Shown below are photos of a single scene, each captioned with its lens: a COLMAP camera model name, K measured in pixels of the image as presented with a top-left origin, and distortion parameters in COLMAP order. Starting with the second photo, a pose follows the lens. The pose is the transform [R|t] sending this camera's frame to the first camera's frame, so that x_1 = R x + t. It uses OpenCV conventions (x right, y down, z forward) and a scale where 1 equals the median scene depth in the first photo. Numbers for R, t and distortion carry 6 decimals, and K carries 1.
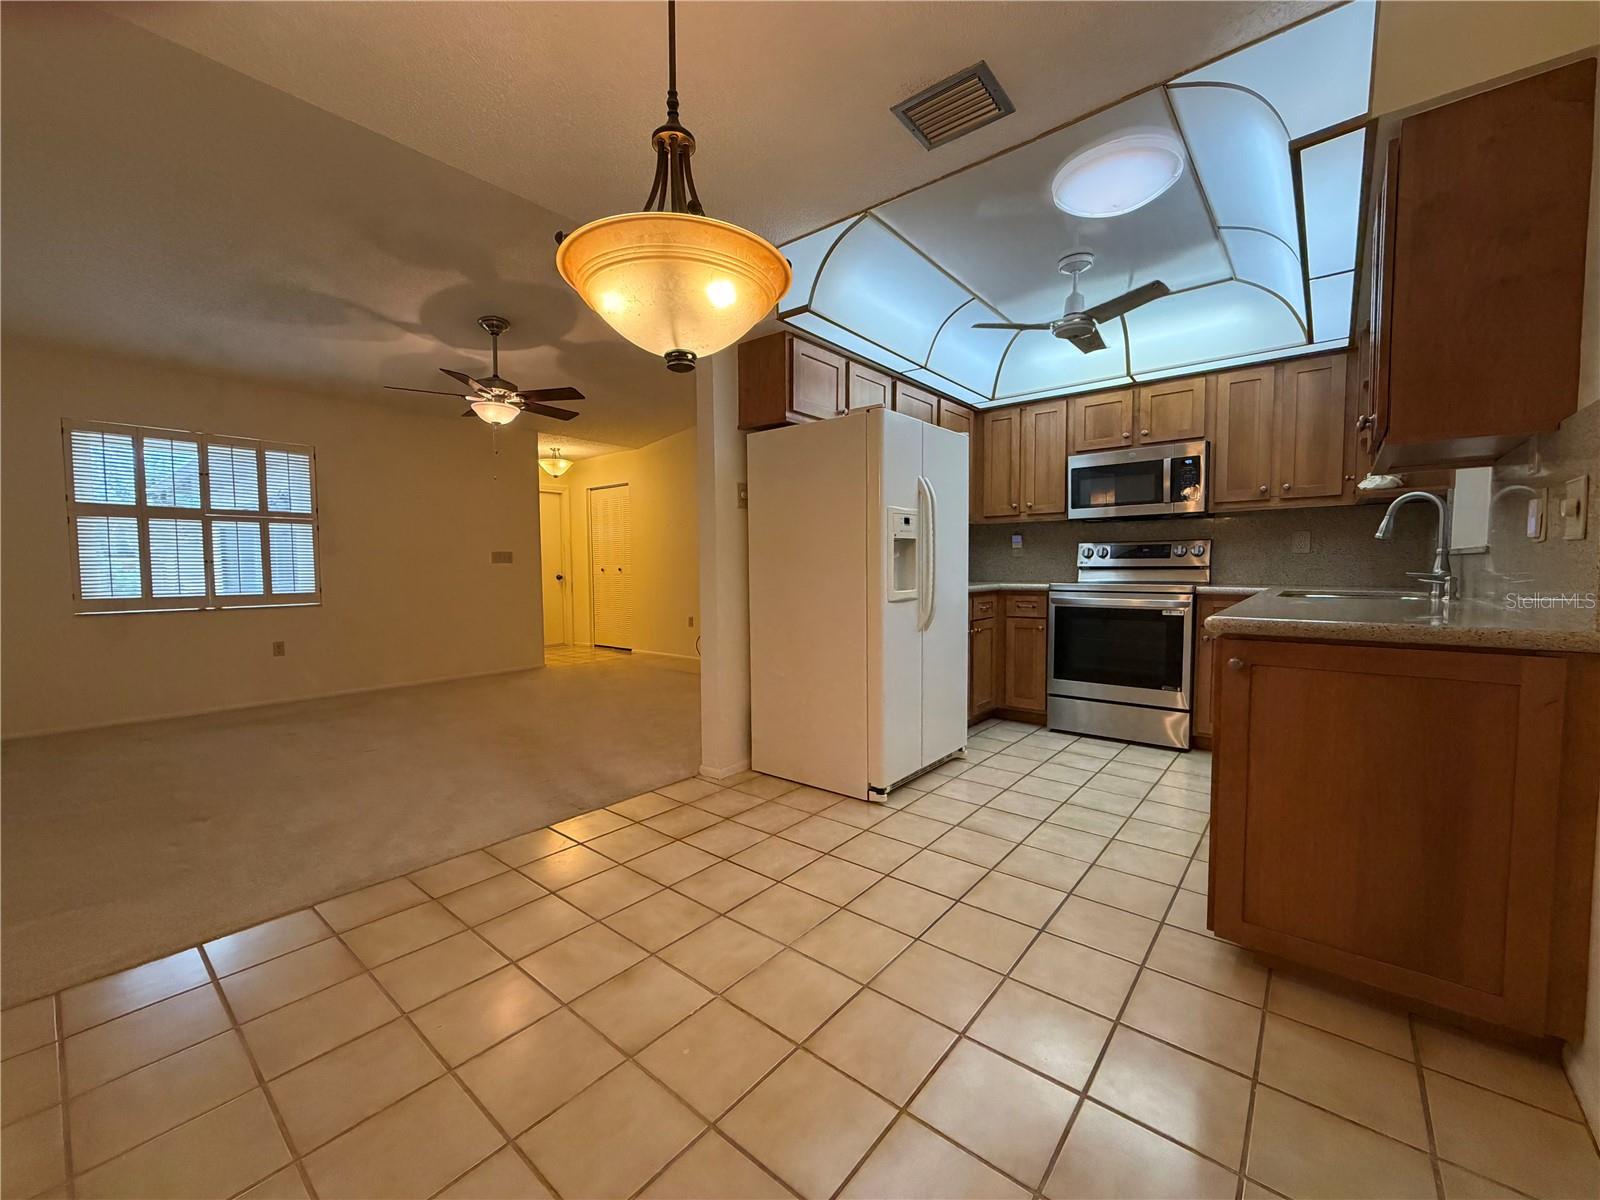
lens RADIAL K [[642.3, 0, 798.3], [0, 642.3, 603.9], [0, 0, 1]] dist [0.000019, -0.000002]
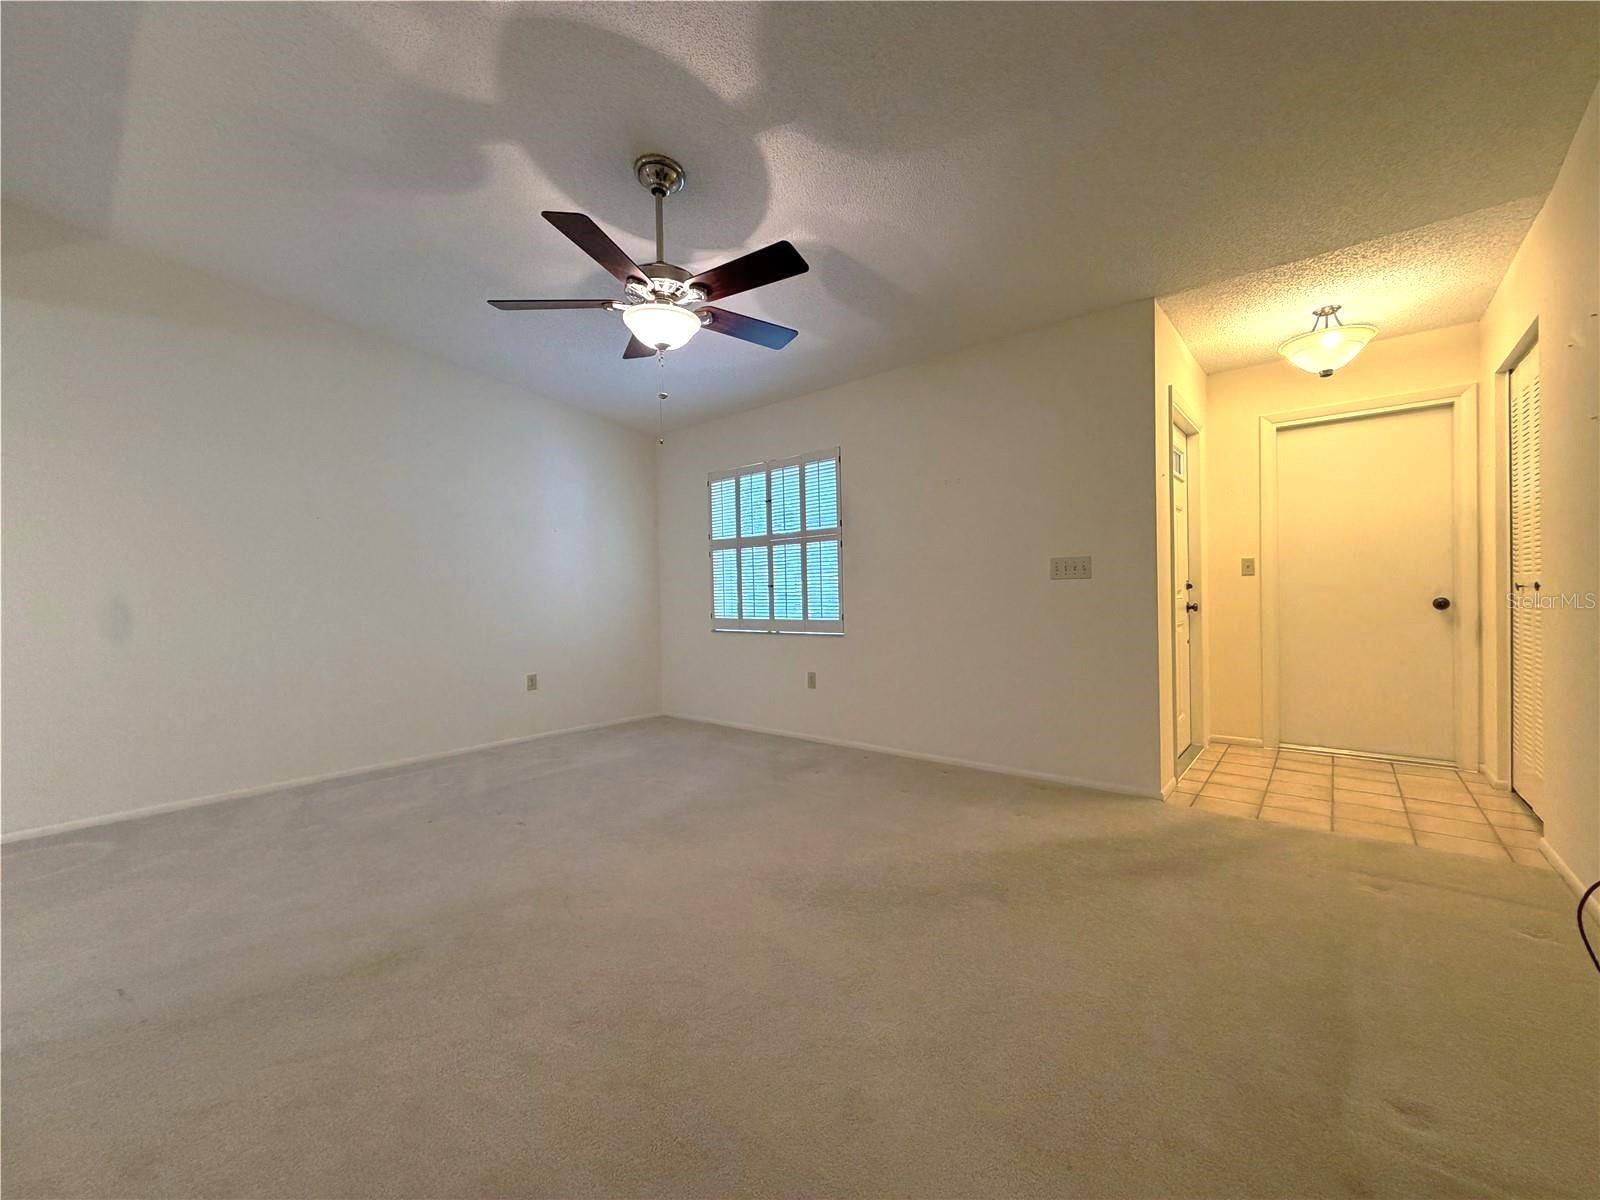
lens RADIAL K [[642.3, 0, 798.3], [0, 642.3, 603.9], [0, 0, 1]] dist [0.000019, -0.000002]
pose [[-0.009431, 0.024916, -0.999645, 0.100950], [-0.038637, 0.998934, 0.025263, -0.062882], [0.999209, 0.038861, -0.008458, 1.024097]]
